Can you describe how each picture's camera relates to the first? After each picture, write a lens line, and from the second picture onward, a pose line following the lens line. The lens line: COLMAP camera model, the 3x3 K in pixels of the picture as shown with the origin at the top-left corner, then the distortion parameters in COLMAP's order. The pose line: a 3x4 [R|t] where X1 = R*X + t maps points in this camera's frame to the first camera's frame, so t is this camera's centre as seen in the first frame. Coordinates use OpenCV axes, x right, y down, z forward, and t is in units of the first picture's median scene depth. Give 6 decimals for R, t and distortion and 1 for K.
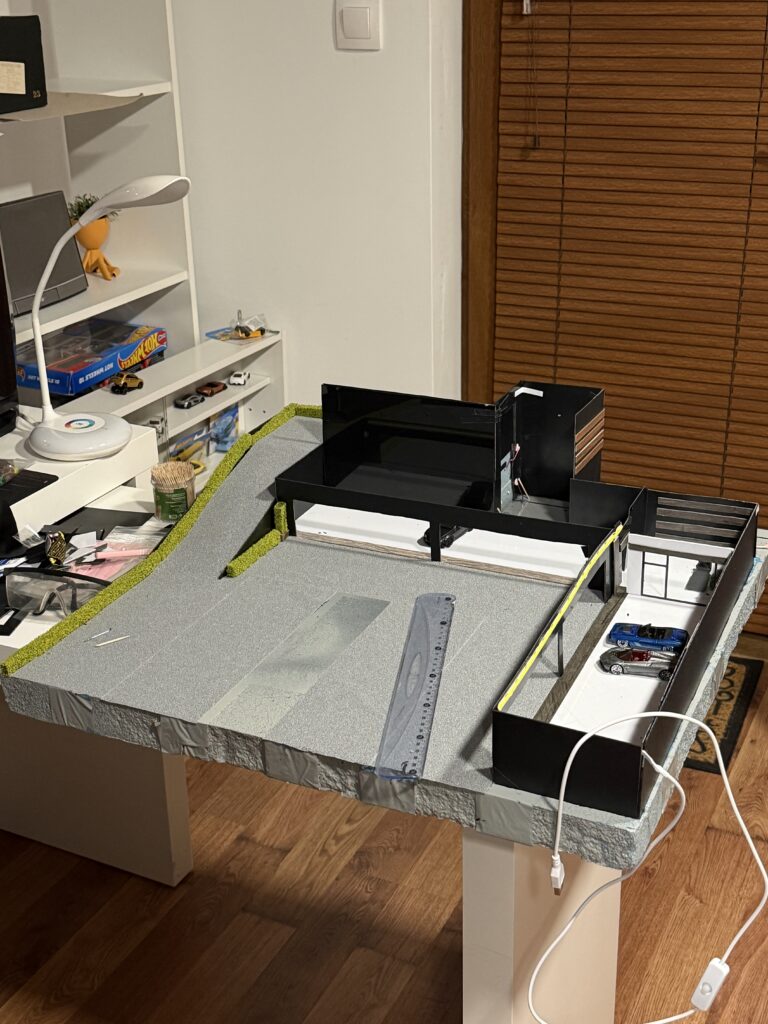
lens RADIAL K [[1327.1, 0, 384.0], [0, 1327.1, 512.0], [0, 0, 1]] dist [0.266615, -0.019266]
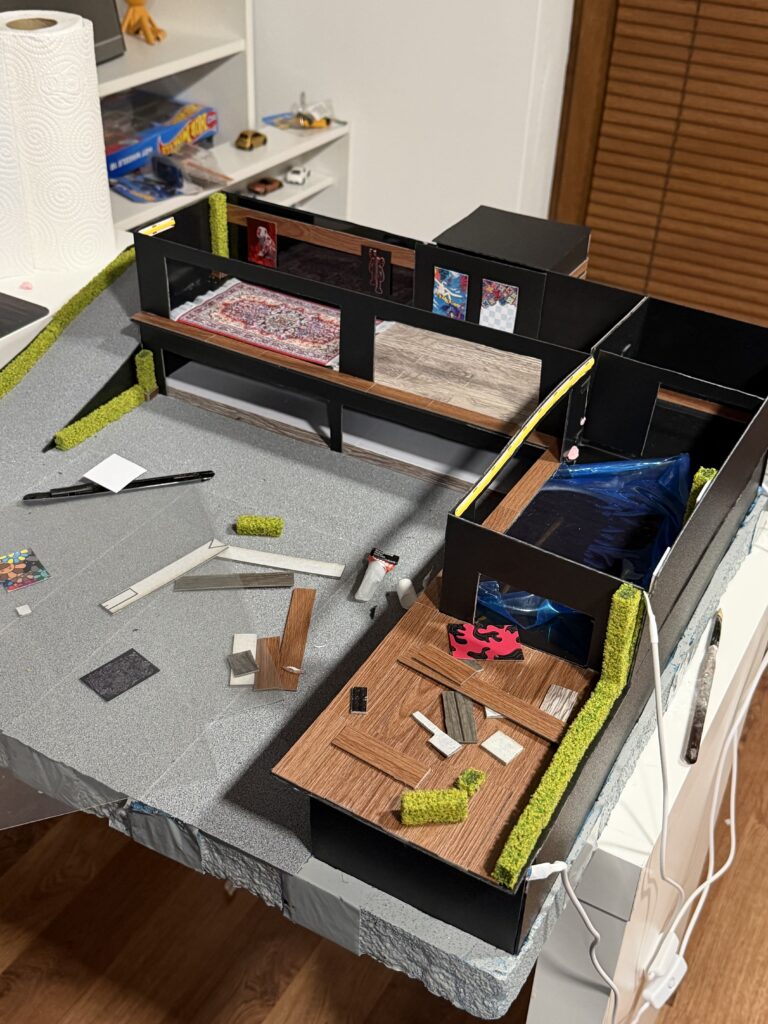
lens RADIAL K [[1212.7, 0, 384.0], [0, 1212.7, 512.0], [0, 0, 1]] dist [0.345668, -0.859684]
pose [[0.995971, 0.086299, -0.024365, -0.014295], [-0.080718, 0.981145, 0.175611, -0.032943], [0.039061, -0.172937, 0.984158, 0.176500]]
